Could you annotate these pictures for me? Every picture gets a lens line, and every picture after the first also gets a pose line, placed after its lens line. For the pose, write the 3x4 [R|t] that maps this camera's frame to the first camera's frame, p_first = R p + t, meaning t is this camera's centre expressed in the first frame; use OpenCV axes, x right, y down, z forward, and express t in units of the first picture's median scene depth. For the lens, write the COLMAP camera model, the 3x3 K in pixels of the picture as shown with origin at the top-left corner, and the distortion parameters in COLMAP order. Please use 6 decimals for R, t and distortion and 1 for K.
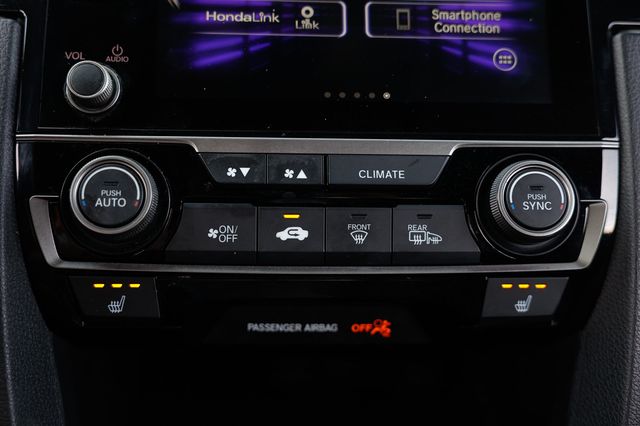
lens RADIAL K [[825.3, 0, 313.2], [0, 825.3, 215.7], [0, 0, 1]] dist [0.037484, 0.000000]
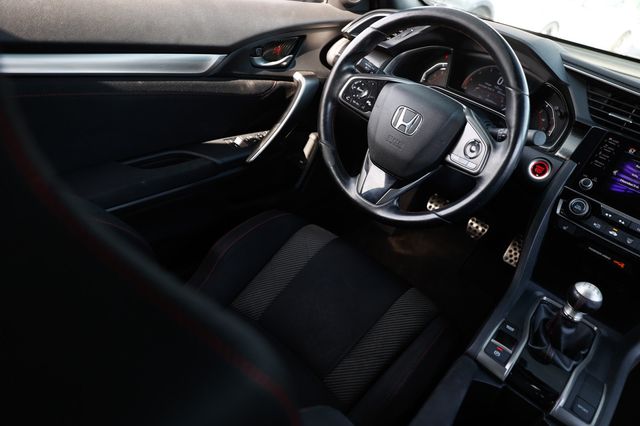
lens RADIAL K [[436.0, 0, 316.8], [0, 436.0, 213.1], [0, 0, 1]] dist [-0.098958, 0.075750]
pose [[0.704442, 0.478371, -0.524331, -0.007556], [-0.437179, 0.874414, 0.210415, 0.142611], [0.559138, 0.081001, 0.825108, -1.726999]]
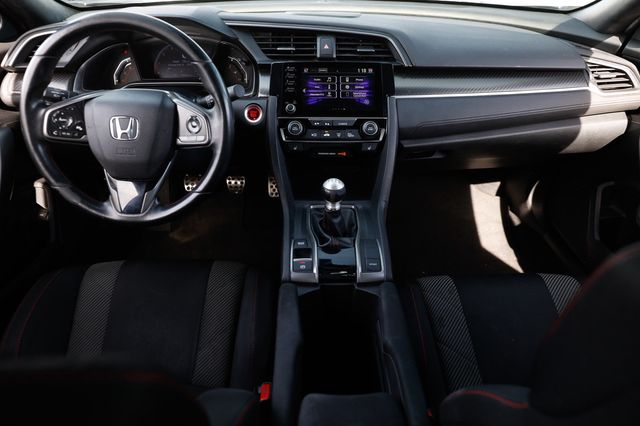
lens RADIAL K [[436.0, 0, 317.0], [0, 436.0, 212.1], [0, 0, 1]] dist [-0.098958, 0.075750]
pose [[0.998435, 0.003034, -0.055840, 0.073499], [0.005031, 0.989604, 0.143730, 0.113171], [0.055696, -0.143786, 0.988040, -1.922906]]
